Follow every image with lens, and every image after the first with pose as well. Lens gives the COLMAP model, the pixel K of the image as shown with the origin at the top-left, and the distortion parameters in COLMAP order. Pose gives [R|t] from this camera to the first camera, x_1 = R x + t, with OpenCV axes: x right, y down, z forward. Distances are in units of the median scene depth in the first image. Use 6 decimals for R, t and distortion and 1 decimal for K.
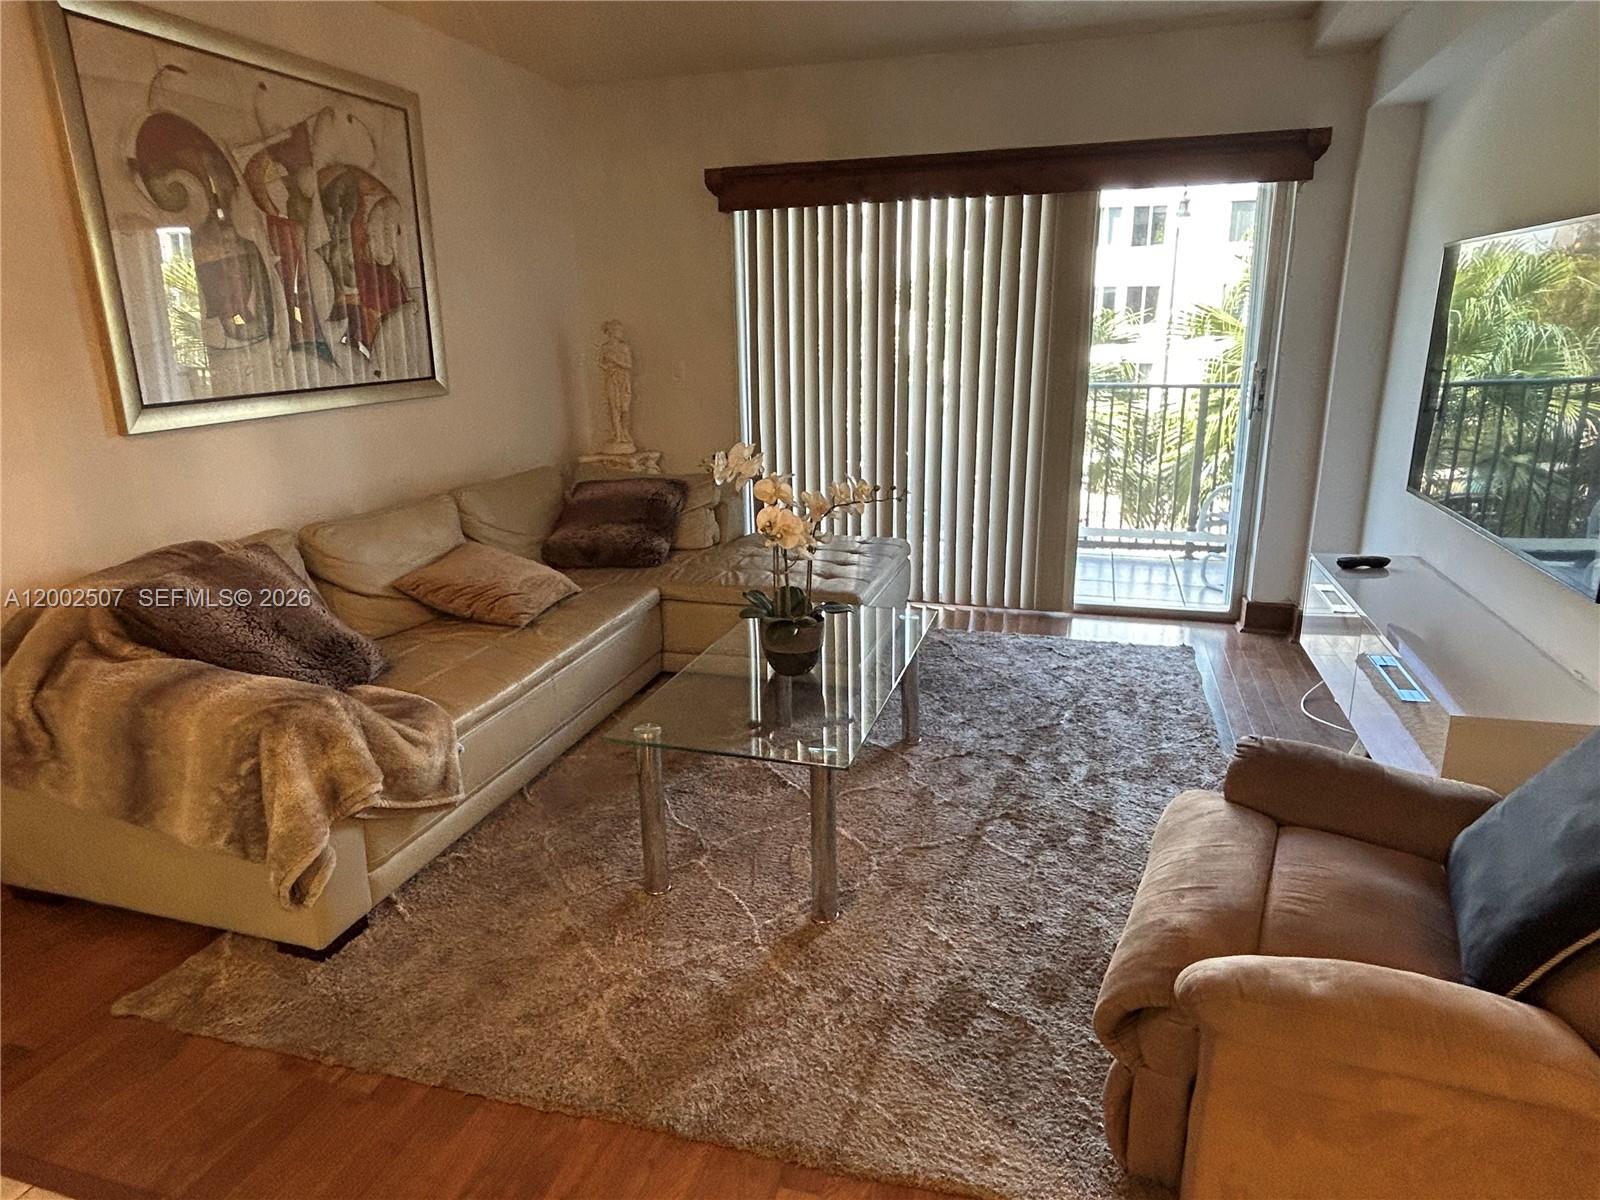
lens RADIAL K [[961.1, 0, 800.0], [0, 961.1, 600.0], [0, 0, 1]] dist [0.005378, -0.032979]
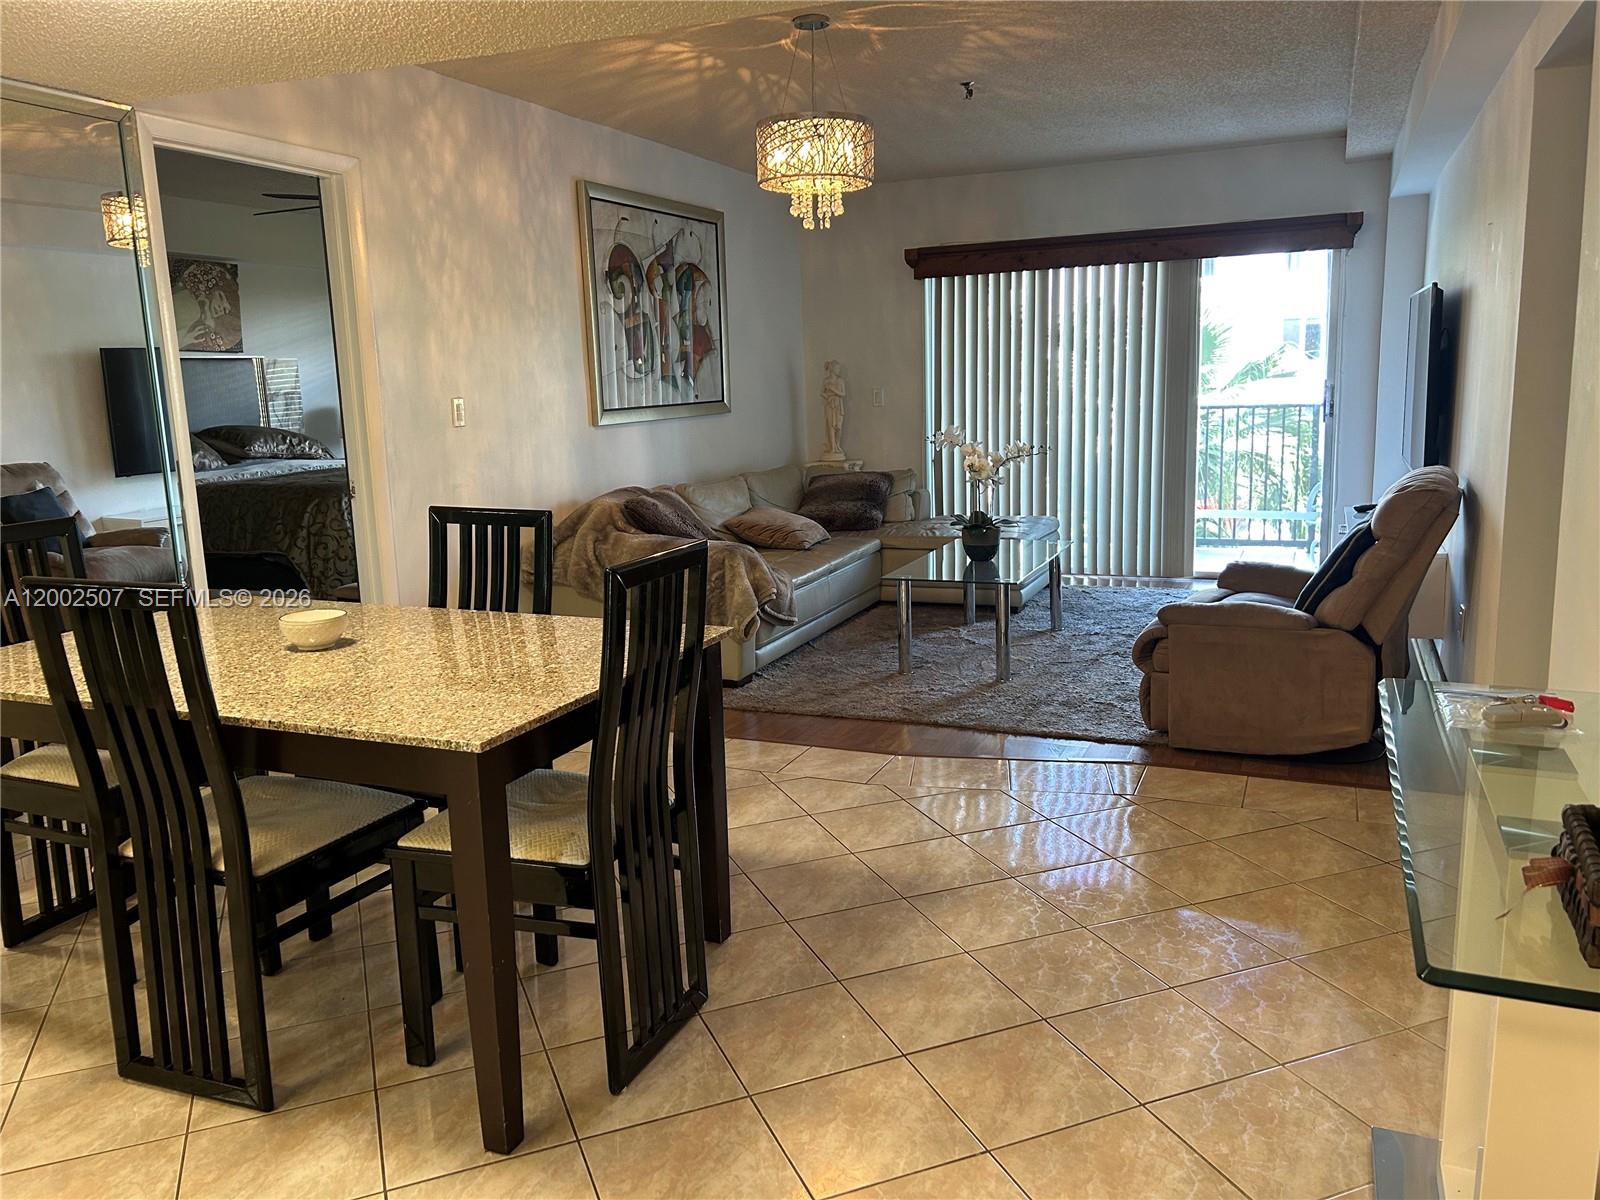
lens RADIAL K [[1194.1, 0, 800.0], [0, 1194.1, 600.0], [0, 0, 1]] dist [0.048258, -0.042087]
pose [[0.993387, 0.003463, -0.114766, -0.067252], [-0.013854, 0.995857, -0.089872, 0.268806], [0.113979, 0.090867, 0.989319, -0.875908]]
